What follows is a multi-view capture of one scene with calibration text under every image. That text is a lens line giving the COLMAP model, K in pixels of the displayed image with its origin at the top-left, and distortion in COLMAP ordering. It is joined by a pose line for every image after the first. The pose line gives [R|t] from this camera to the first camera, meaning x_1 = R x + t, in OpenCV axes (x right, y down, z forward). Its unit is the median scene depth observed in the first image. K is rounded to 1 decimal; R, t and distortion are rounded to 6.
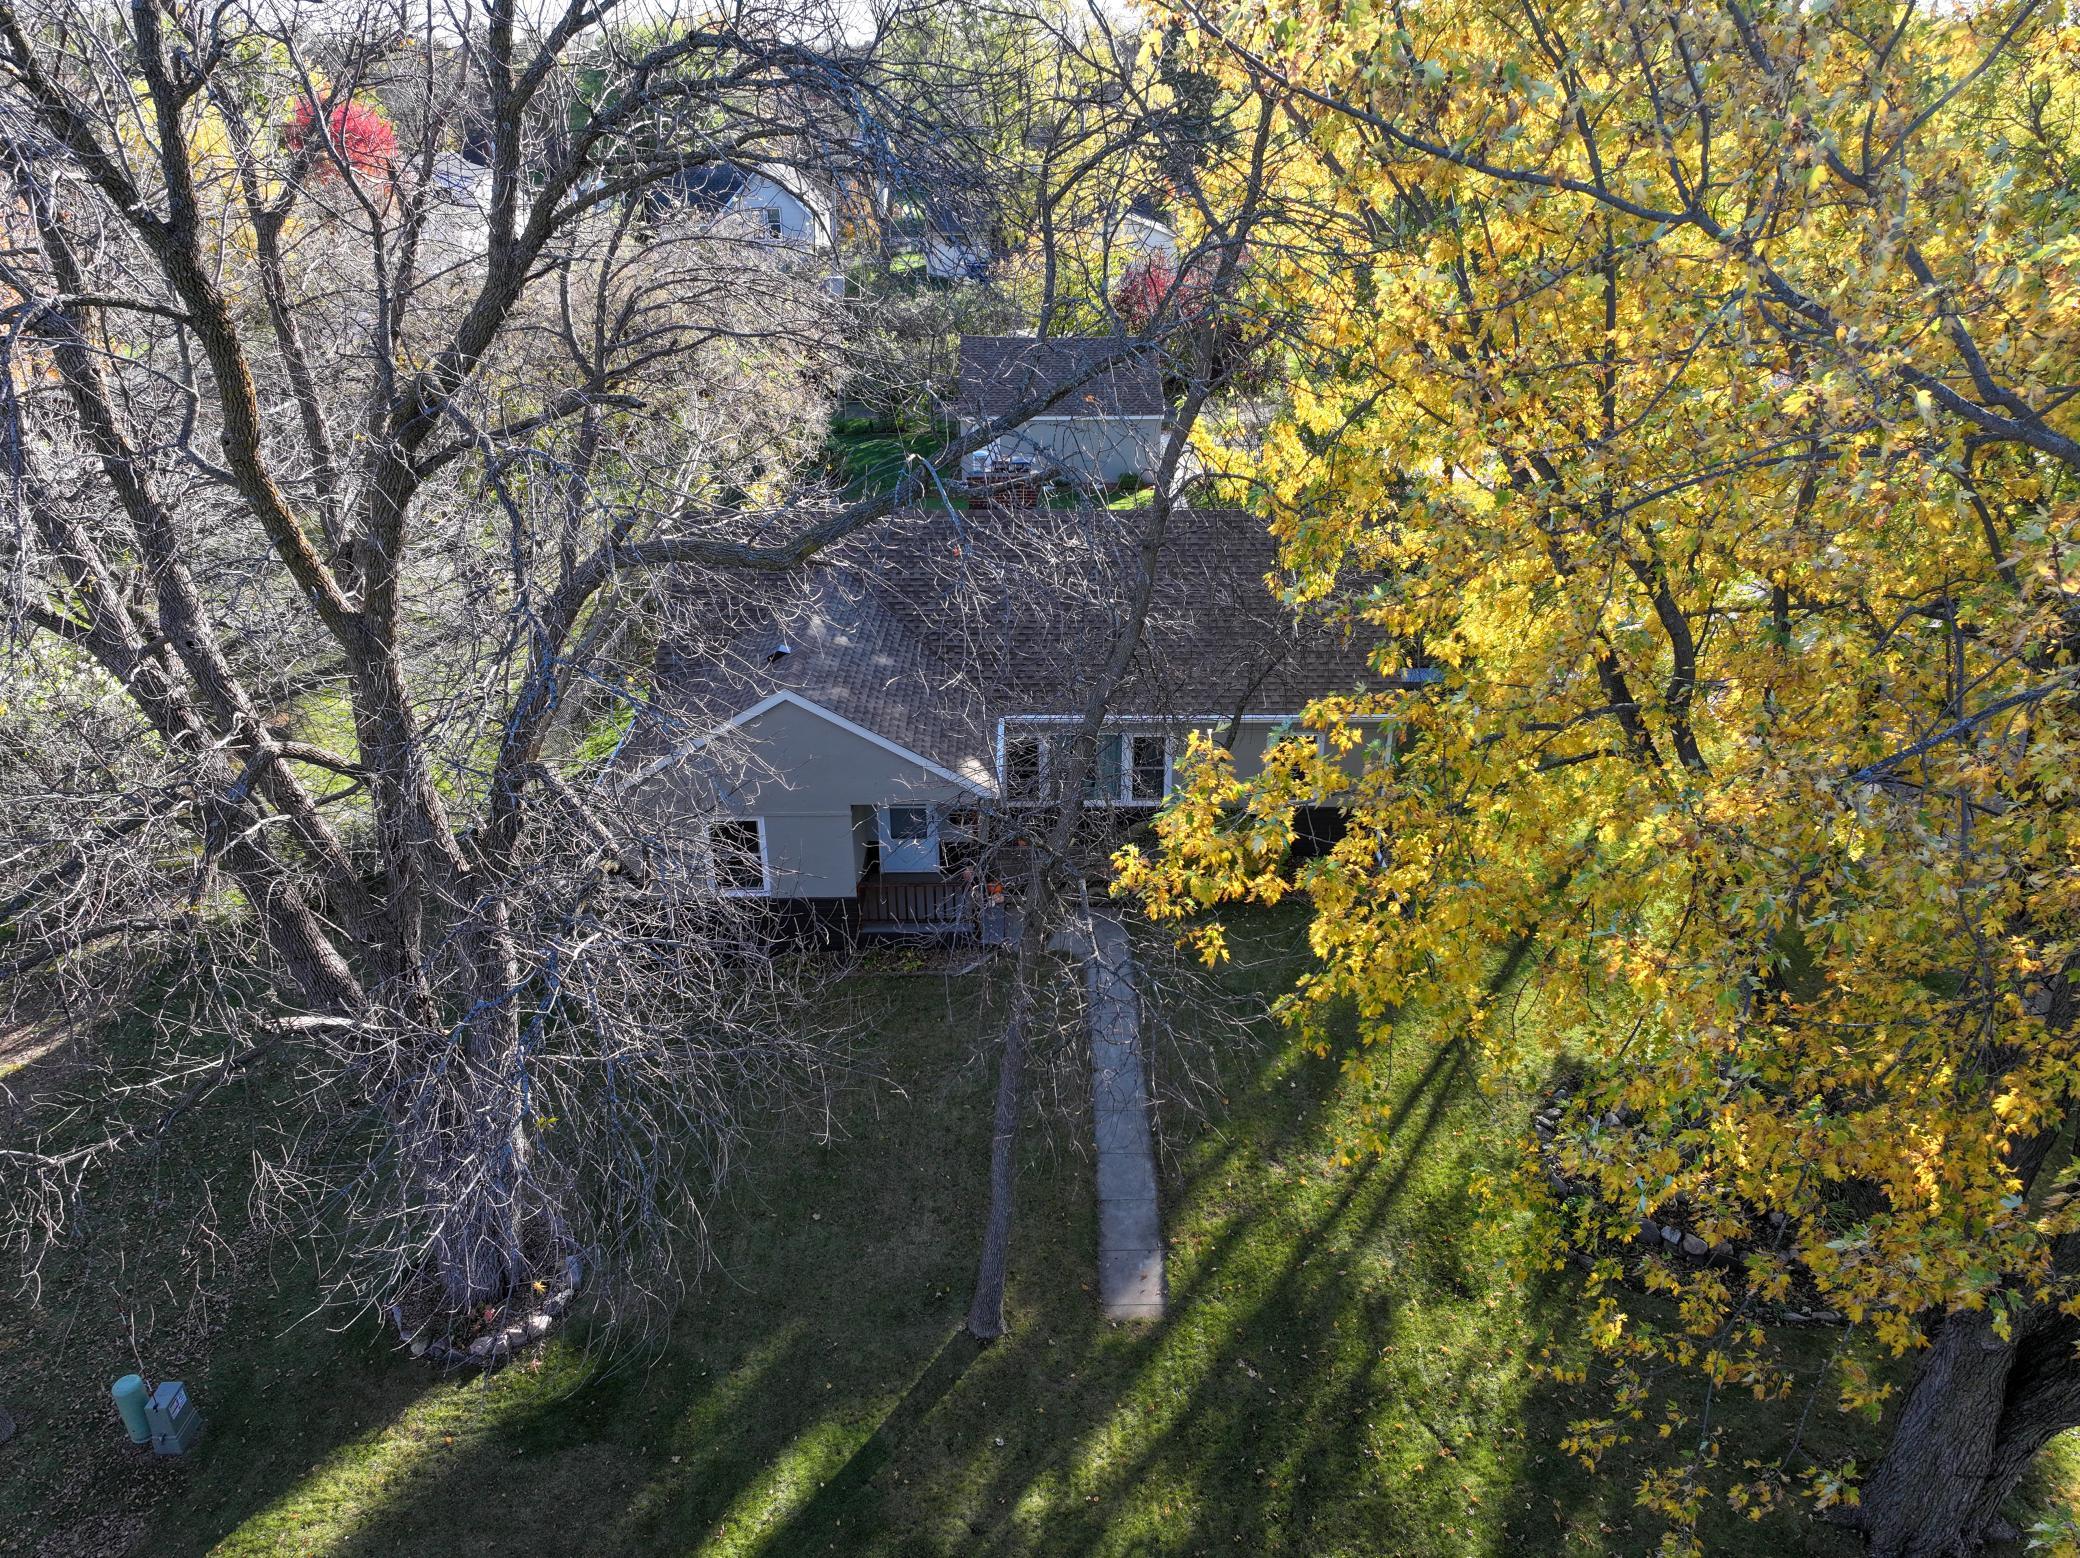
lens RADIAL K [[1448.5, 0, 1040.0], [0, 1448.5, 779.0], [0, 0, 1]] dist [-0.007247, 0.022383]
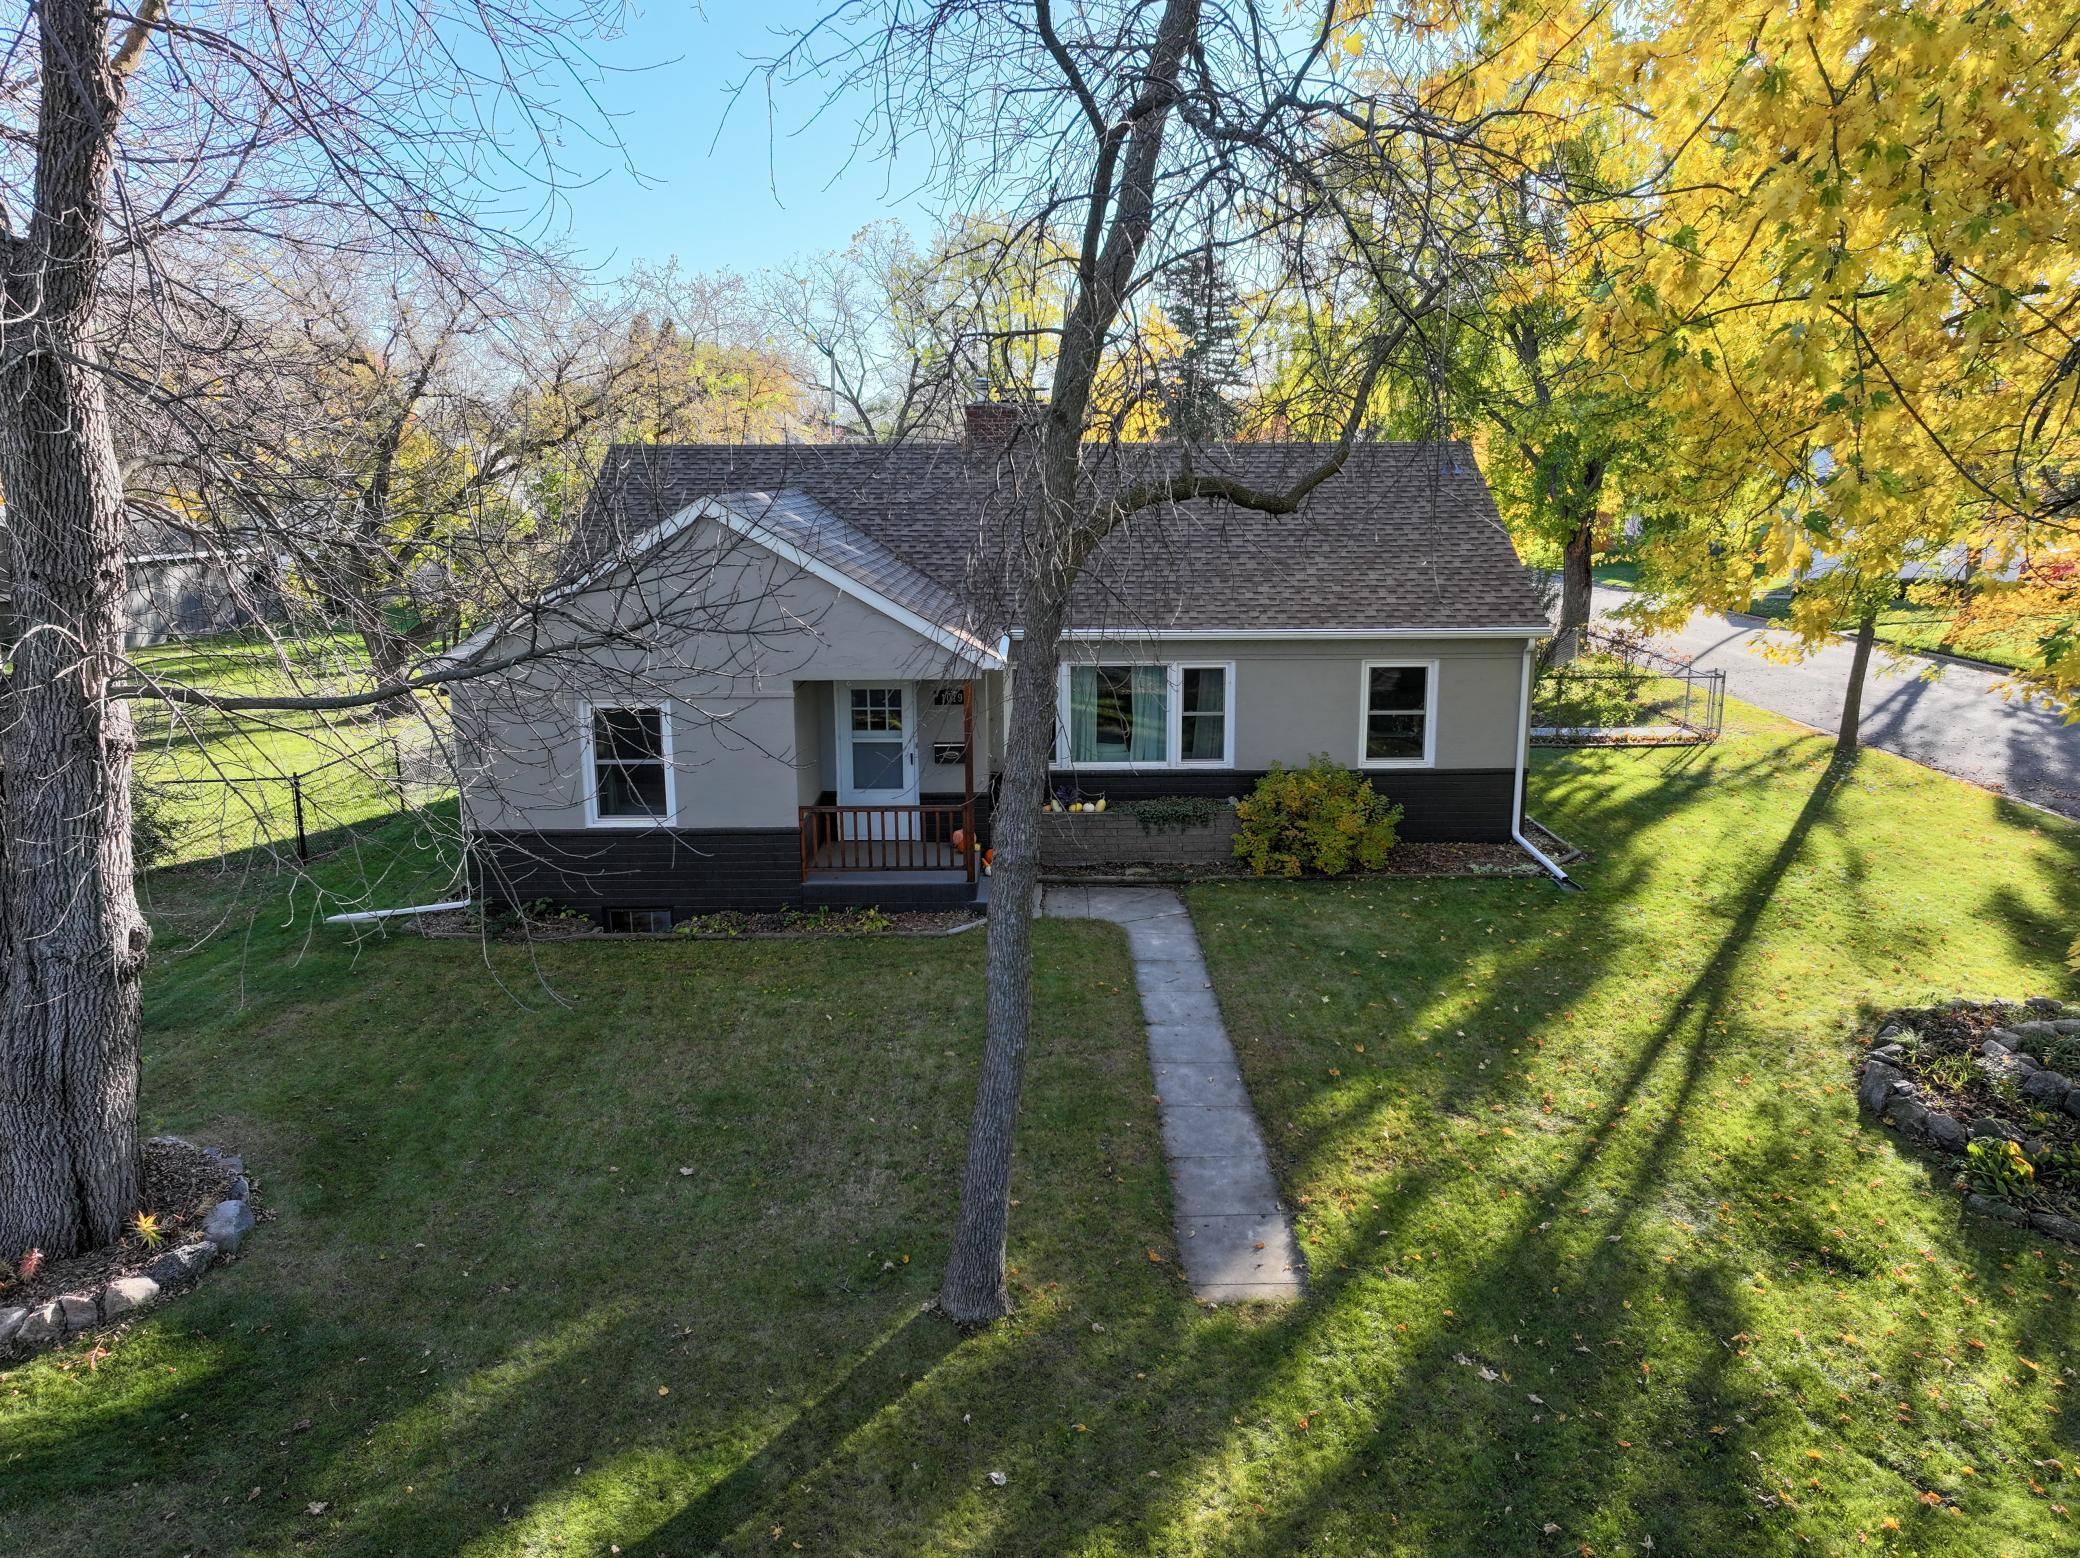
lens RADIAL K [[1448.5, 0, 1040.0], [0, 1448.5, 779.0], [0, 0, 1]] dist [-0.007247, 0.022383]
pose [[0.999997, 0.002254, -0.001357, -0.012685], [-0.002525, 0.967242, -0.253845, 0.326106], [0.000741, 0.253848, 0.967244, 0.435099]]
